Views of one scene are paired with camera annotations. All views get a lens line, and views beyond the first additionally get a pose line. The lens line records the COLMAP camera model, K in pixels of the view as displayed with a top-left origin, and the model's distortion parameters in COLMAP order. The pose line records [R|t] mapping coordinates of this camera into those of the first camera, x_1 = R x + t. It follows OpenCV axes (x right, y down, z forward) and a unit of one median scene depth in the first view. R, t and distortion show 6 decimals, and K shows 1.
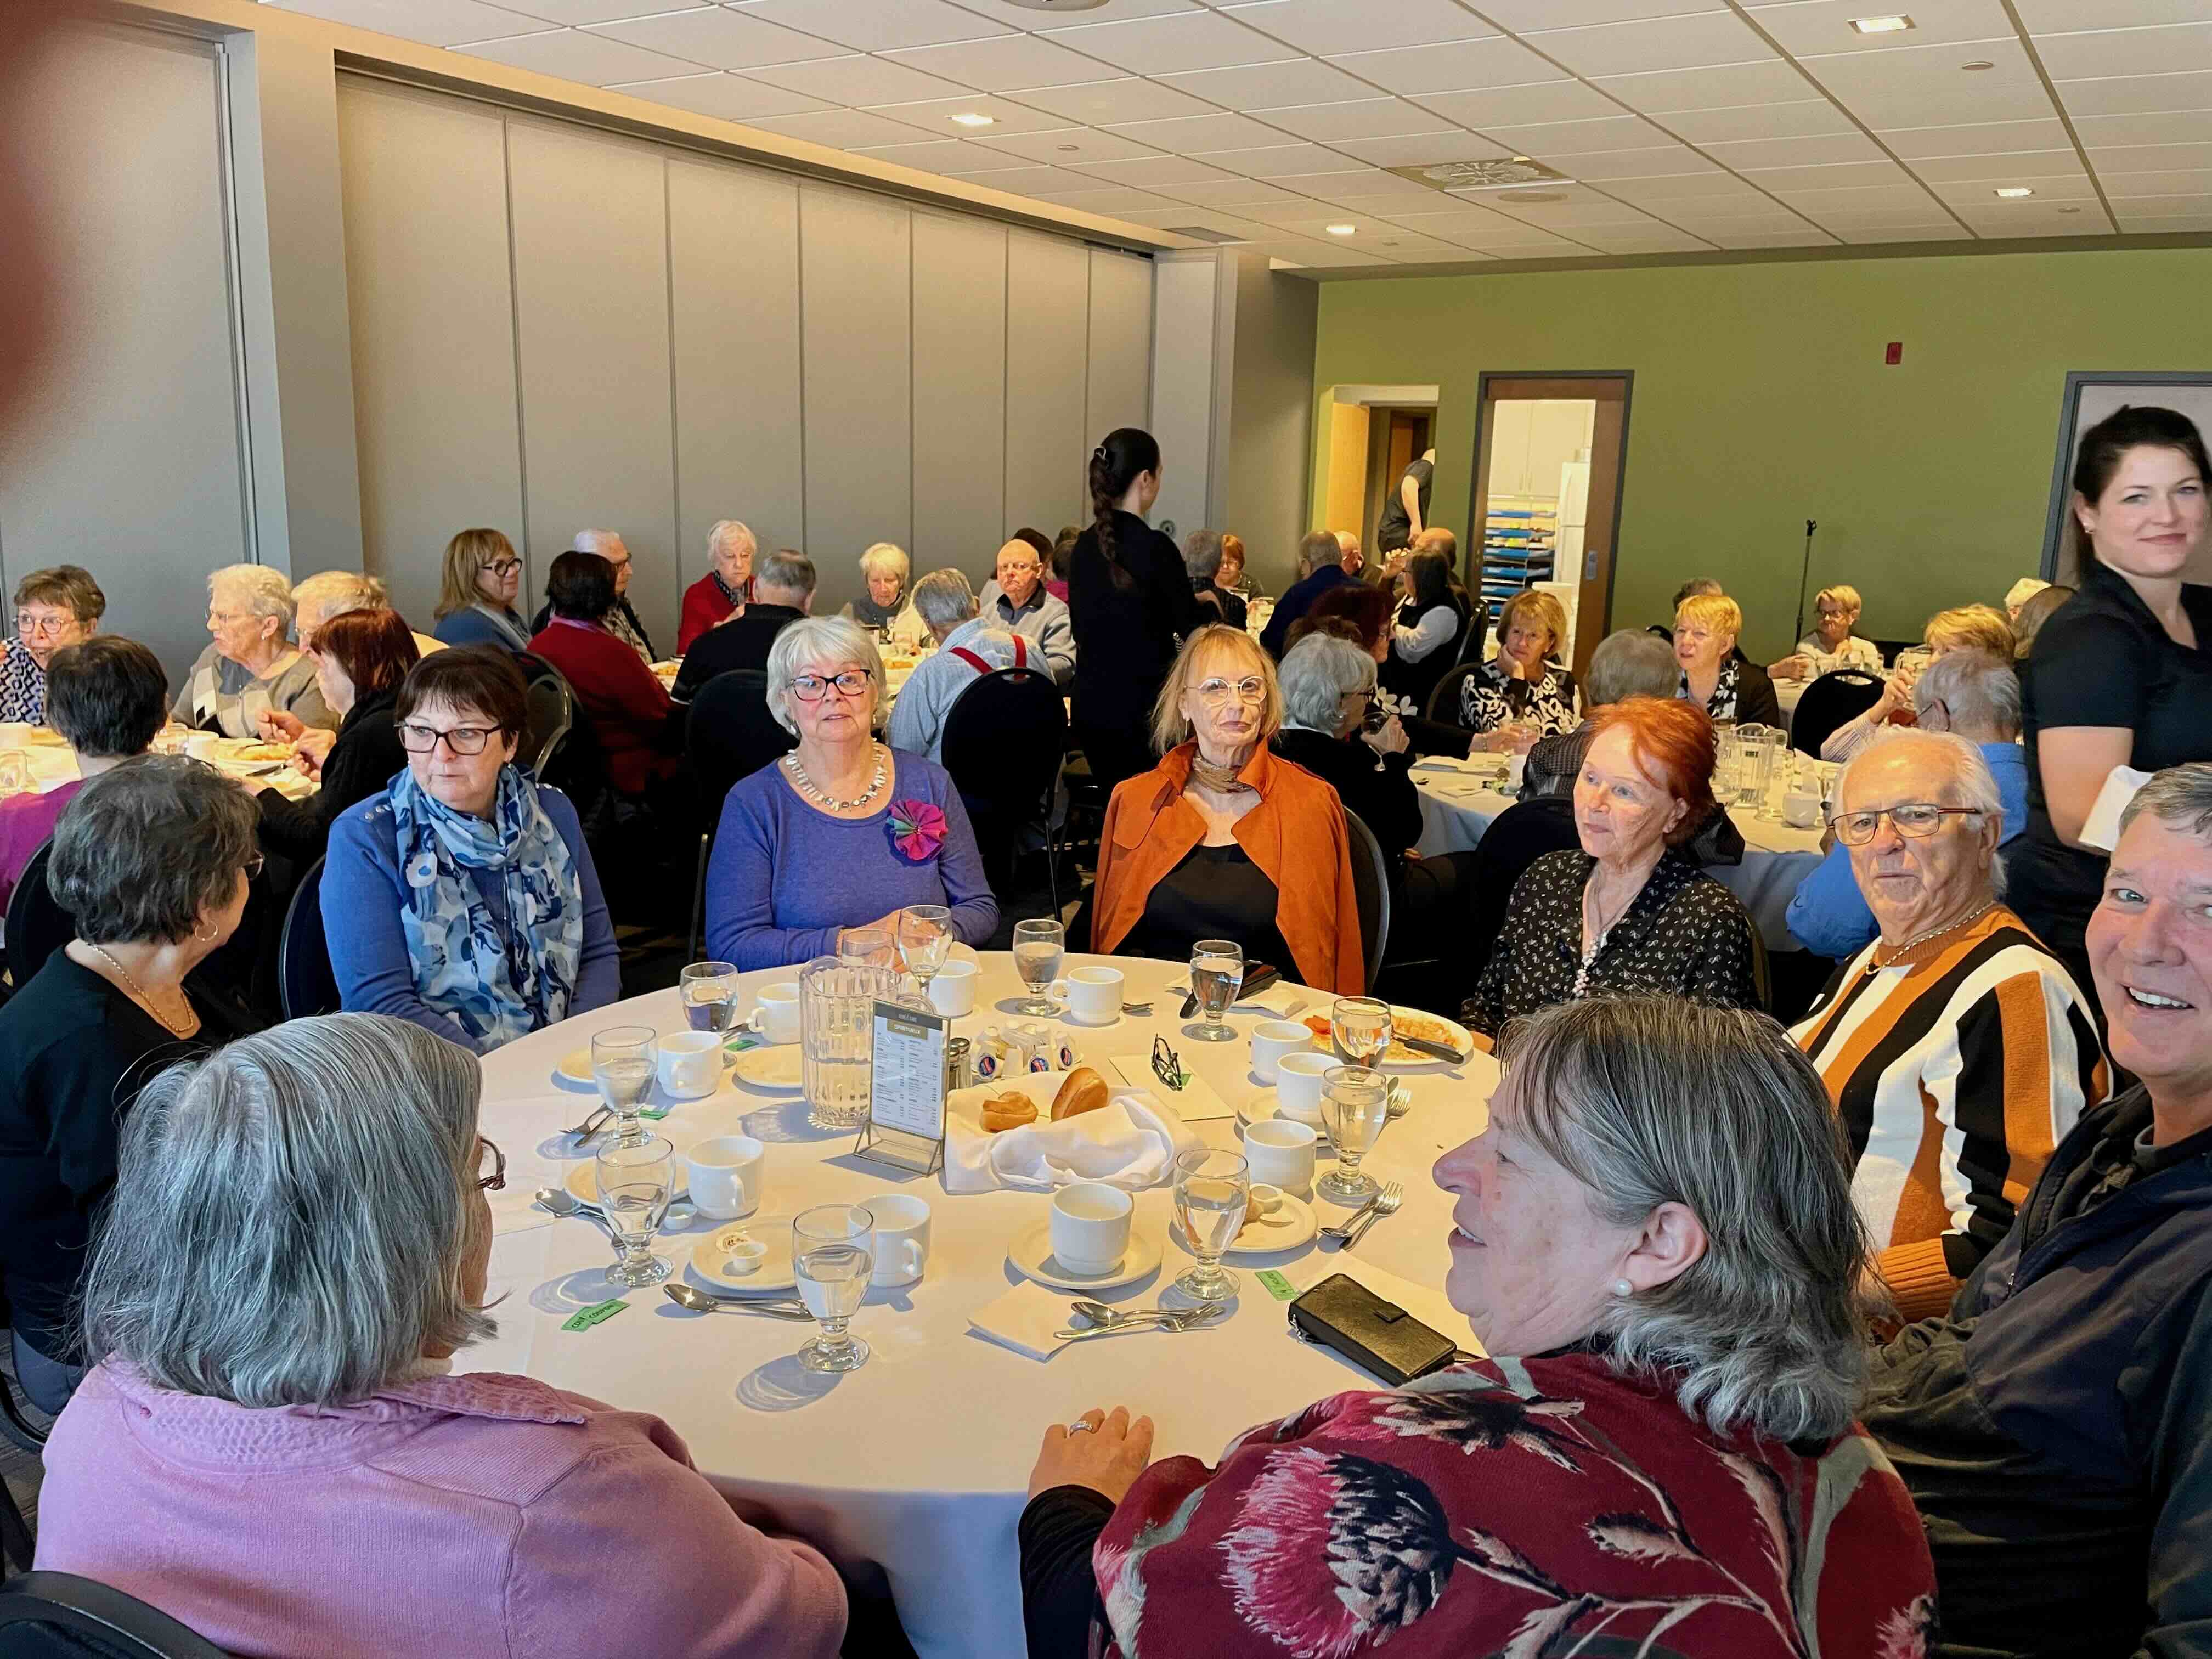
lens RADIAL K [[1683.6, 0, 1126.5], [0, 1683.6, 784.6], [0, 0, 1]] dist [0.095346, -0.127732]
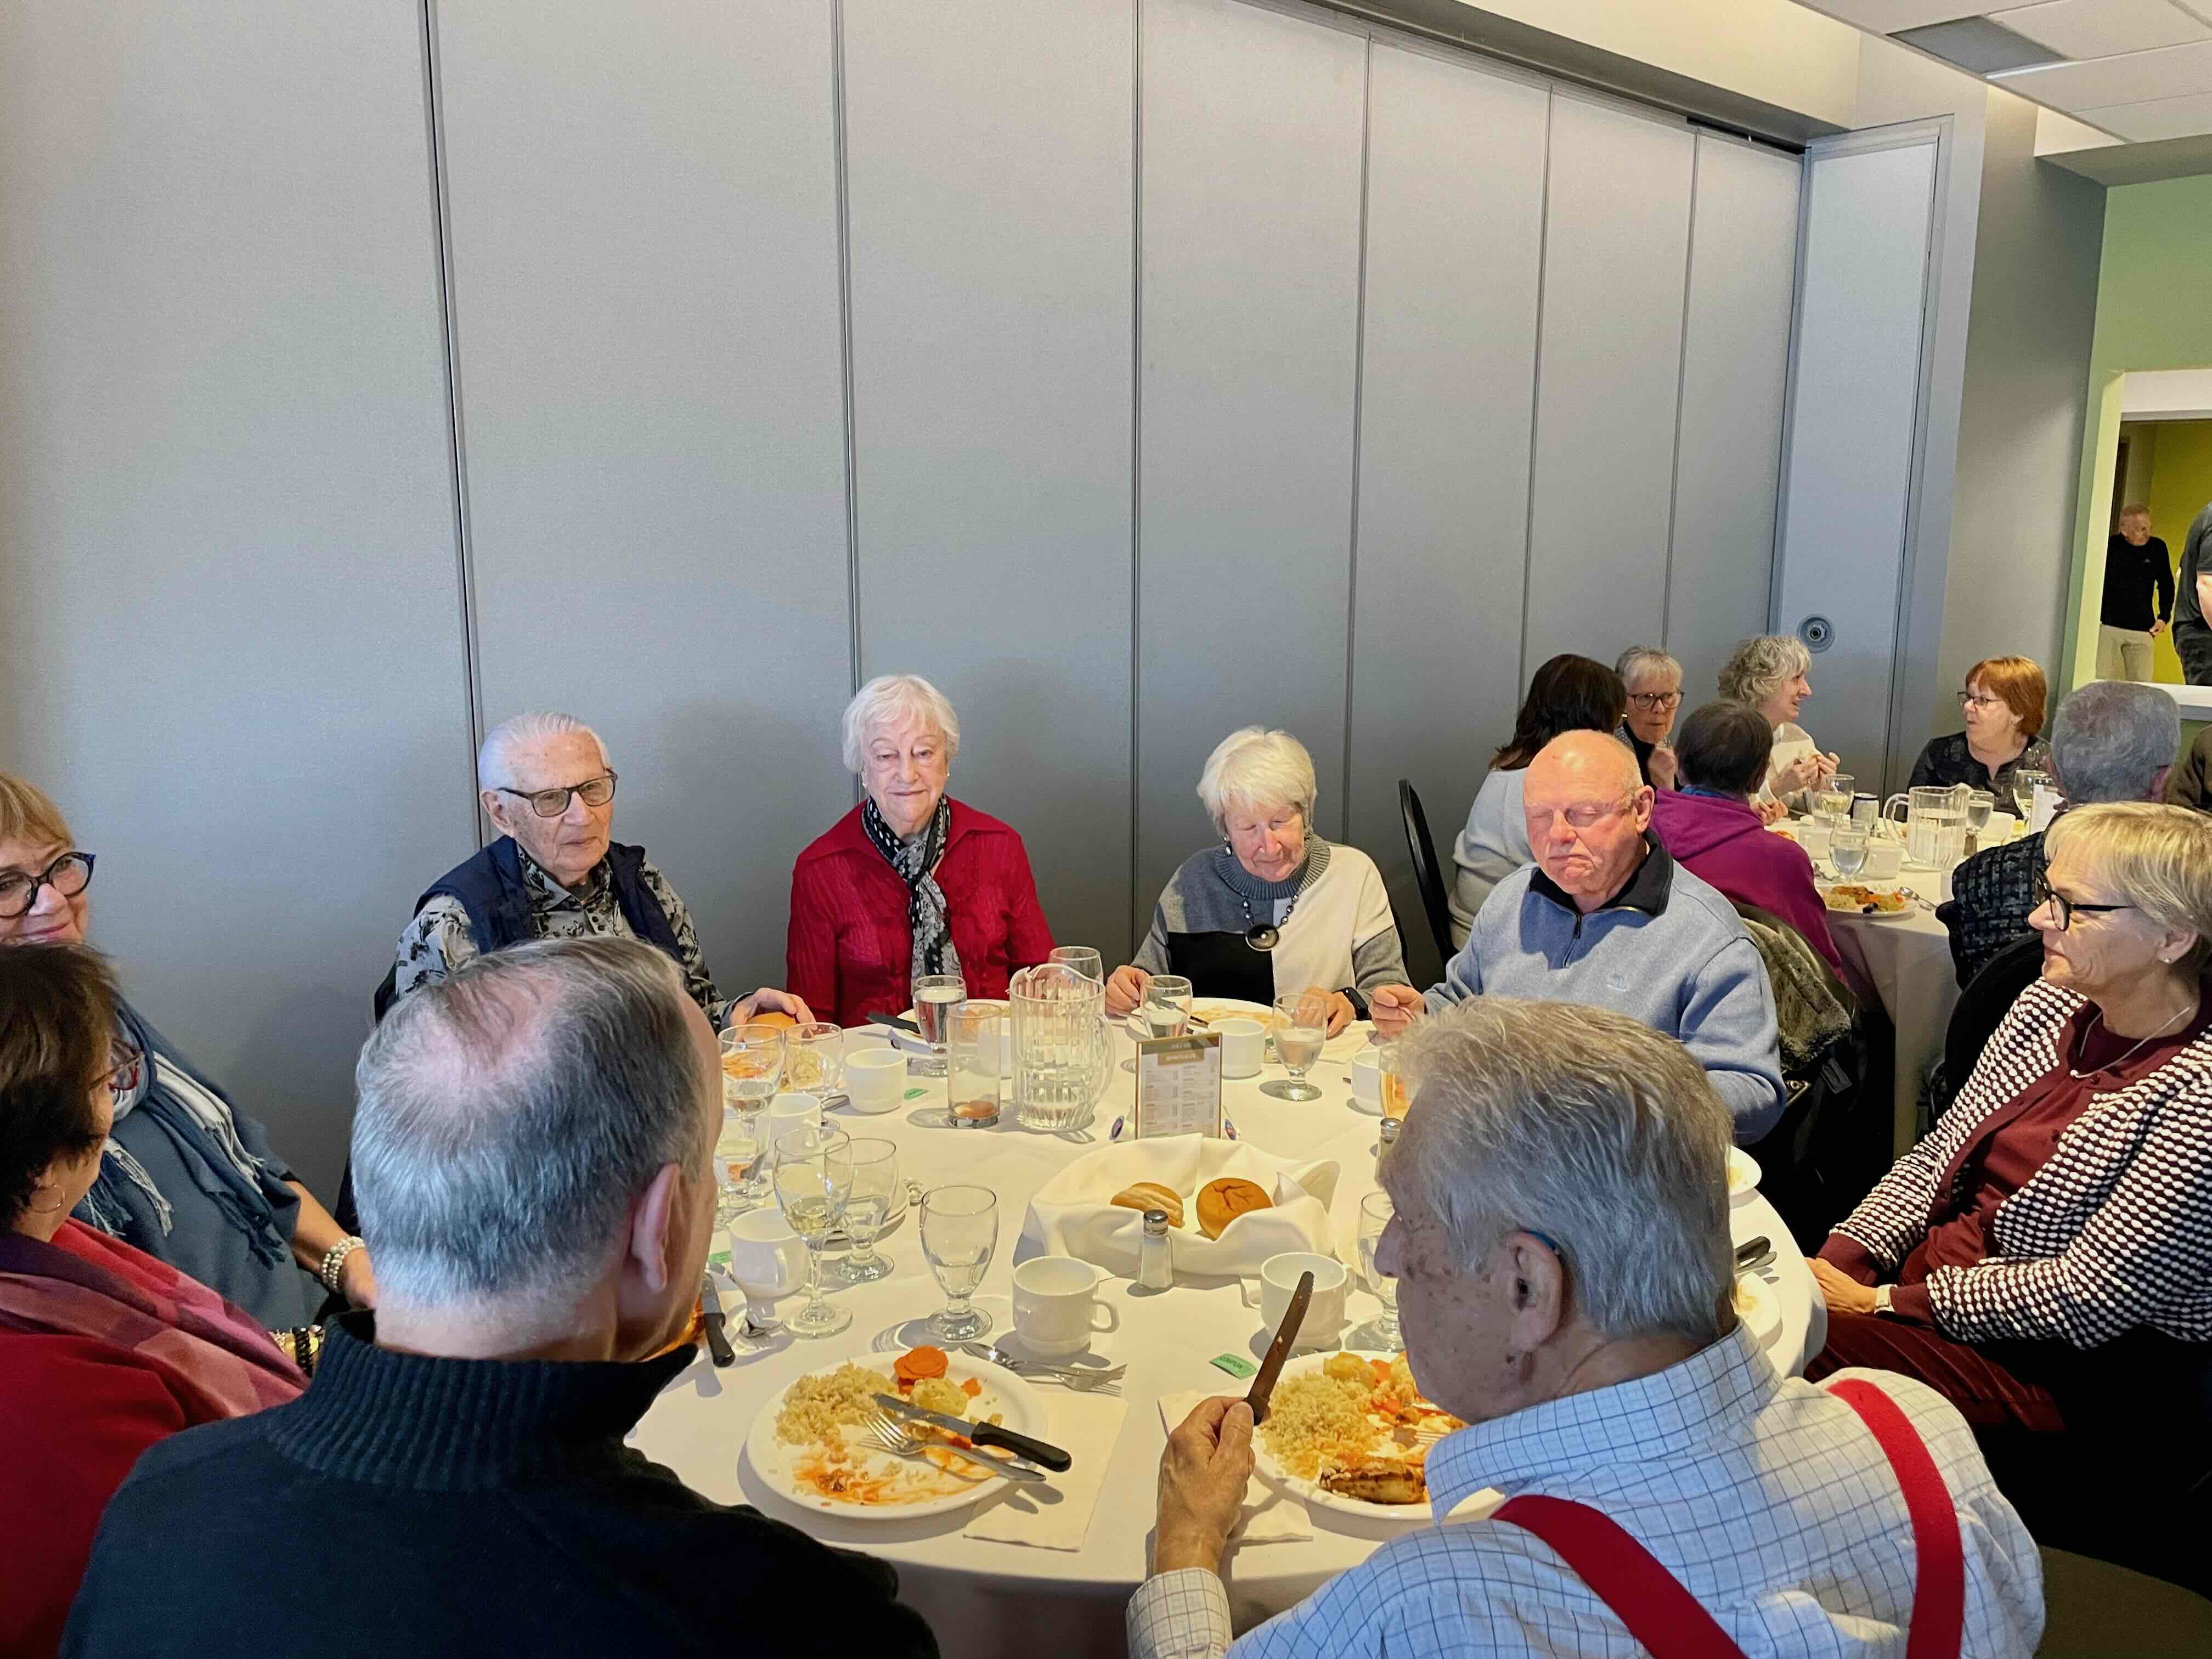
lens RADIAL K [[1683.6, 0, 1126.5], [0, 1683.6, 784.6], [0, 0, 1]] dist [0.095346, -0.127732]
pose [[0.968487, 0.041215, -0.245629, -0.079524], [-0.048105, 0.998598, -0.022111, -0.126964], [0.244373, 0.033231, 0.969112, 0.634213]]
